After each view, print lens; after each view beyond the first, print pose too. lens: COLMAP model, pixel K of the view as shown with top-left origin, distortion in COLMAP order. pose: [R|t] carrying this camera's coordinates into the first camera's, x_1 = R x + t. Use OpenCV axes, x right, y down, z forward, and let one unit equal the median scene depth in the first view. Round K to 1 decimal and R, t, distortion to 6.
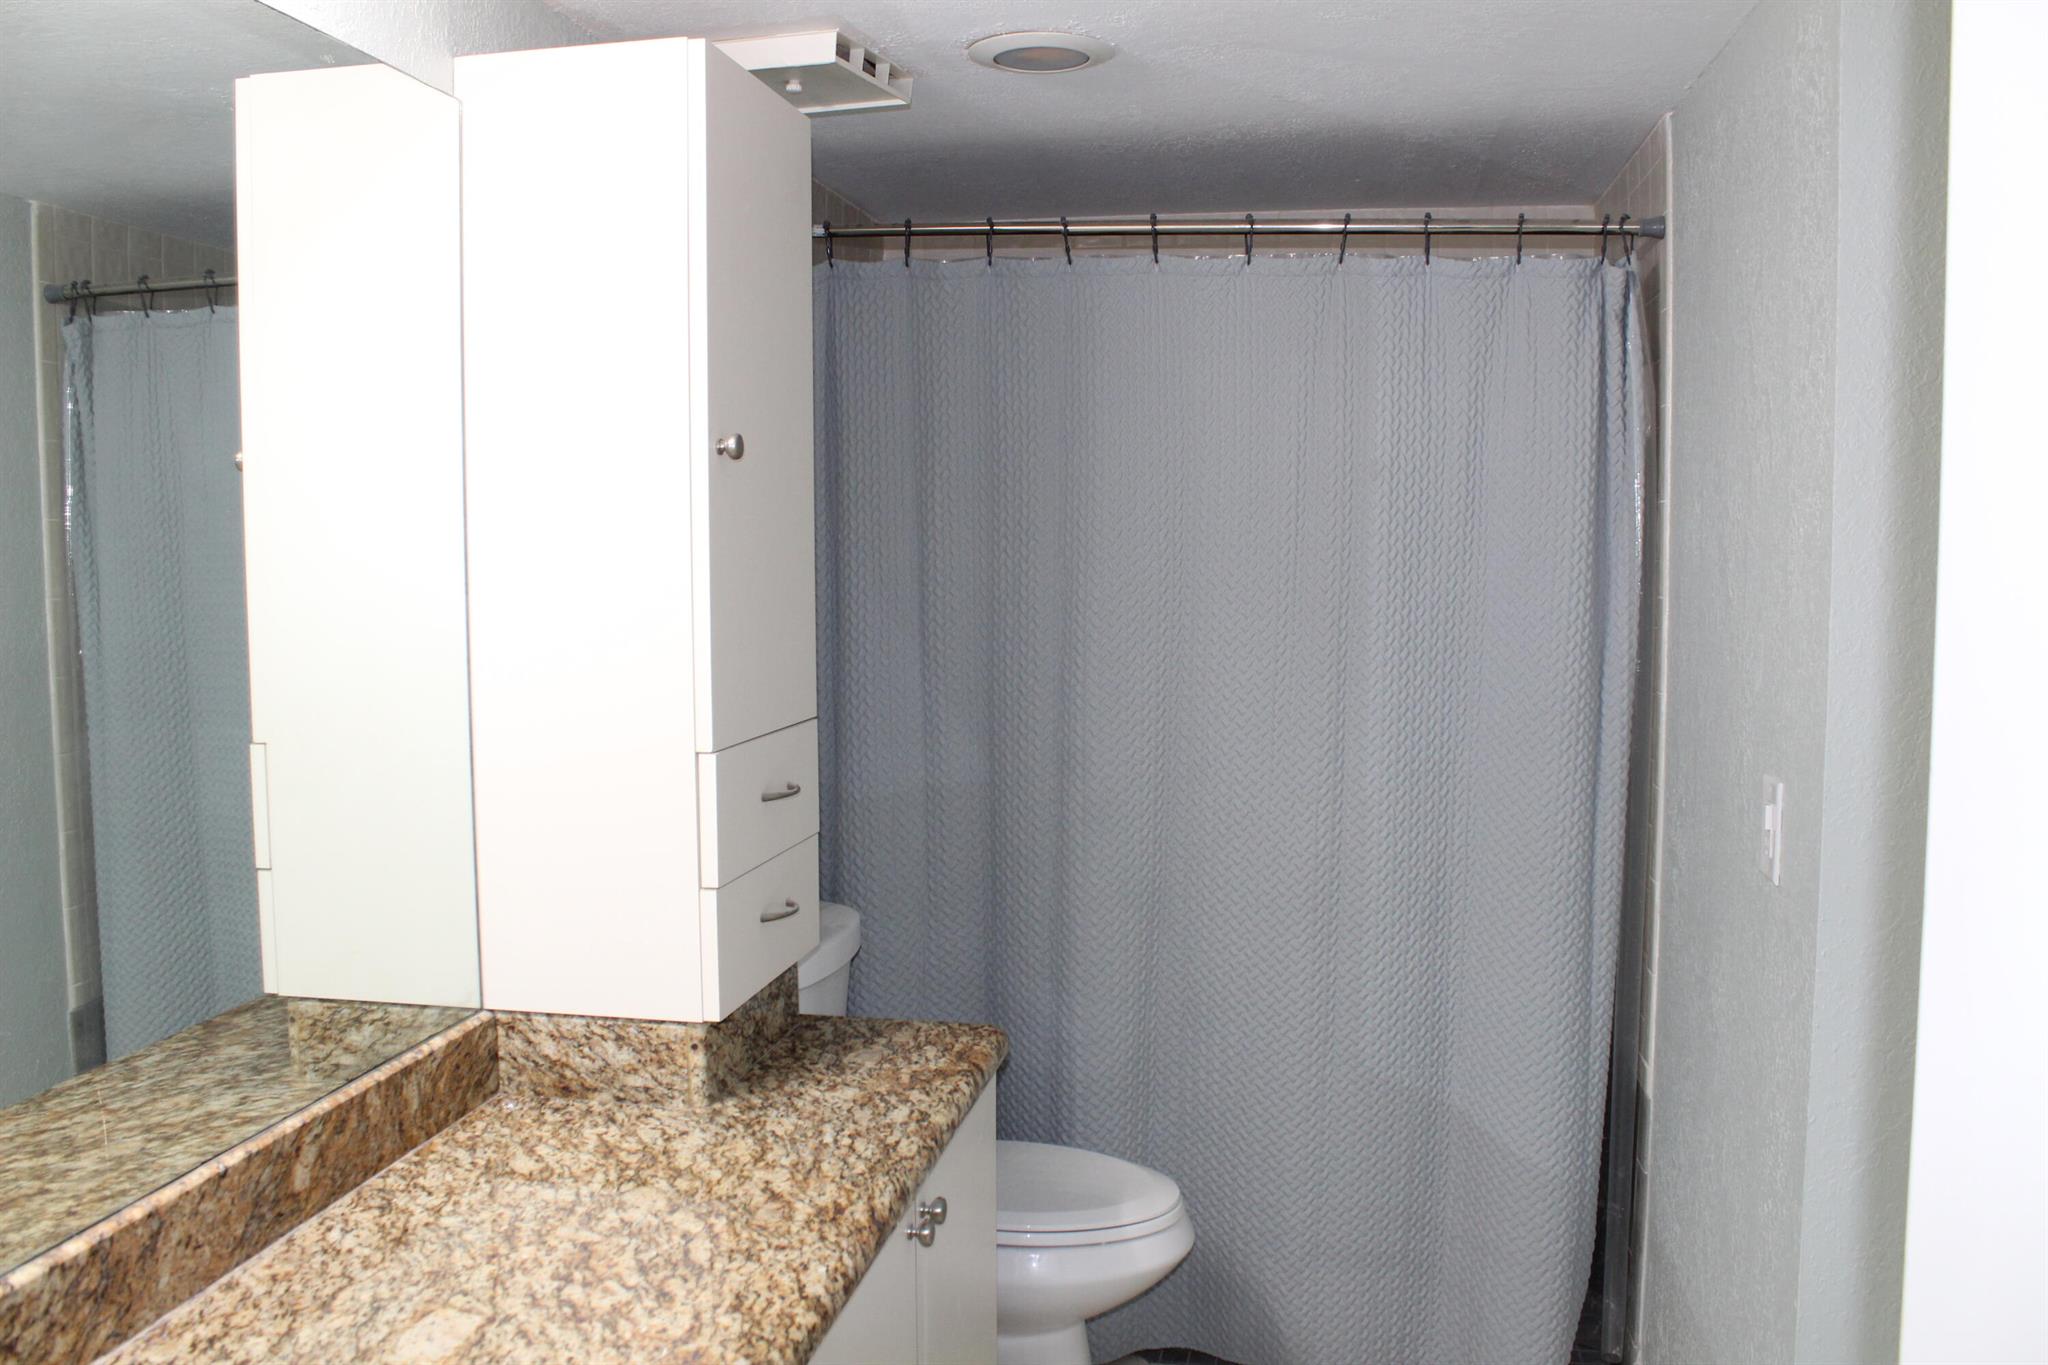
lens RADIAL K [[1742.4, 0, 1023.5], [0, 1742.4, 668.8], [0, 0, 1]] dist [-0.166773, 0.150151]
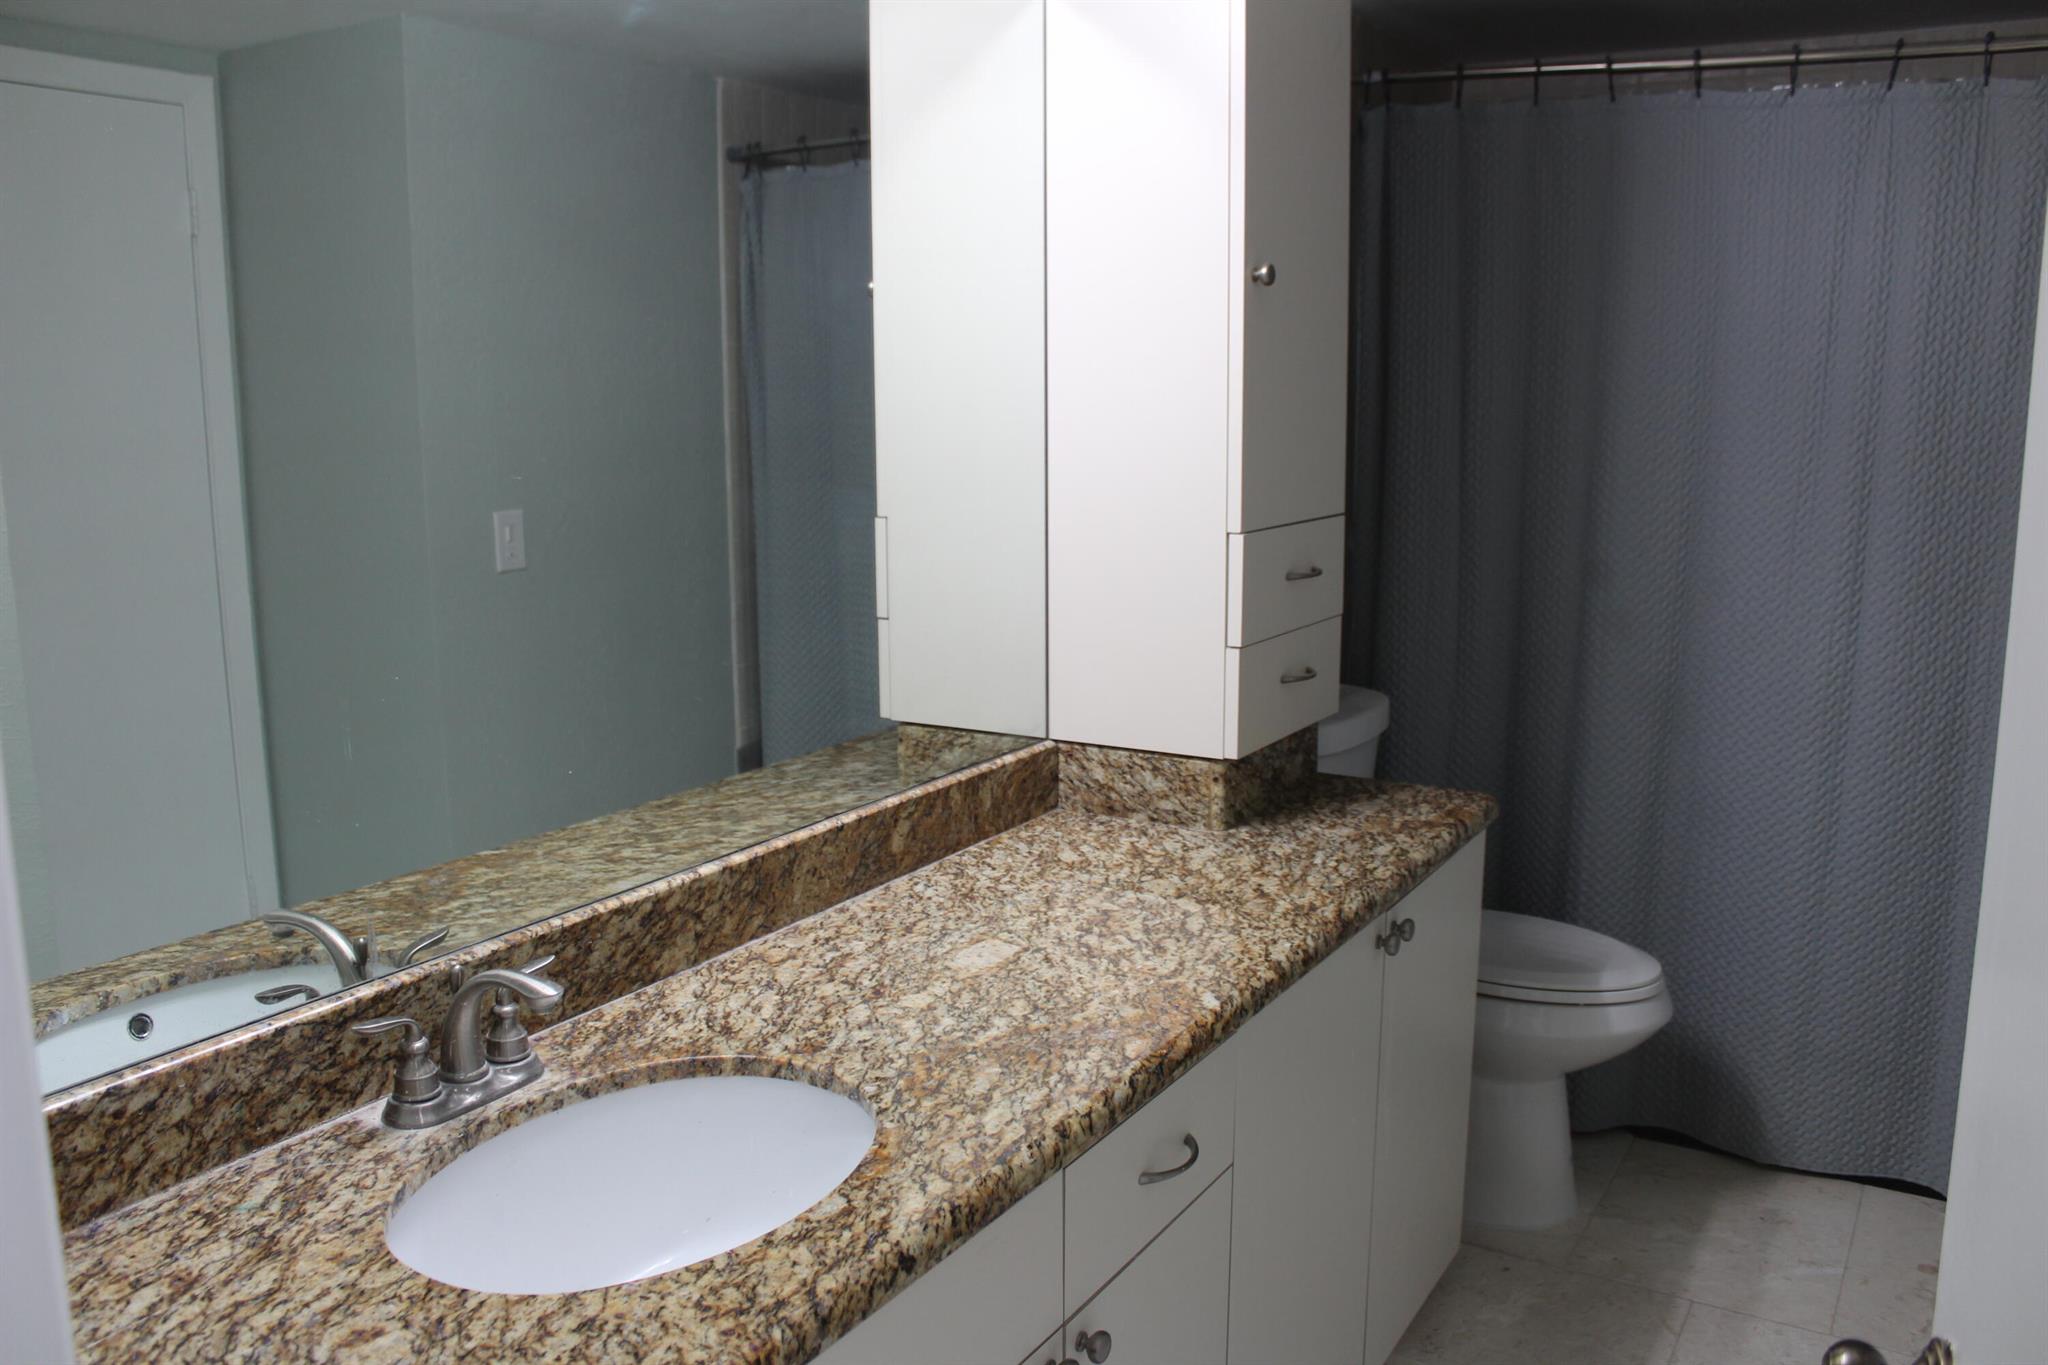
lens RADIAL K [[1697.9, 0, 1021.9], [0, 1697.9, 664.6], [0, 0, 1]] dist [-0.167134, 0.155073]
pose [[0.937990, 0.060221, -0.341392, 0.085948], [-0.026668, 0.994412, 0.102141, 0.024502], [0.345636, -0.086703, 0.934355, -0.154029]]
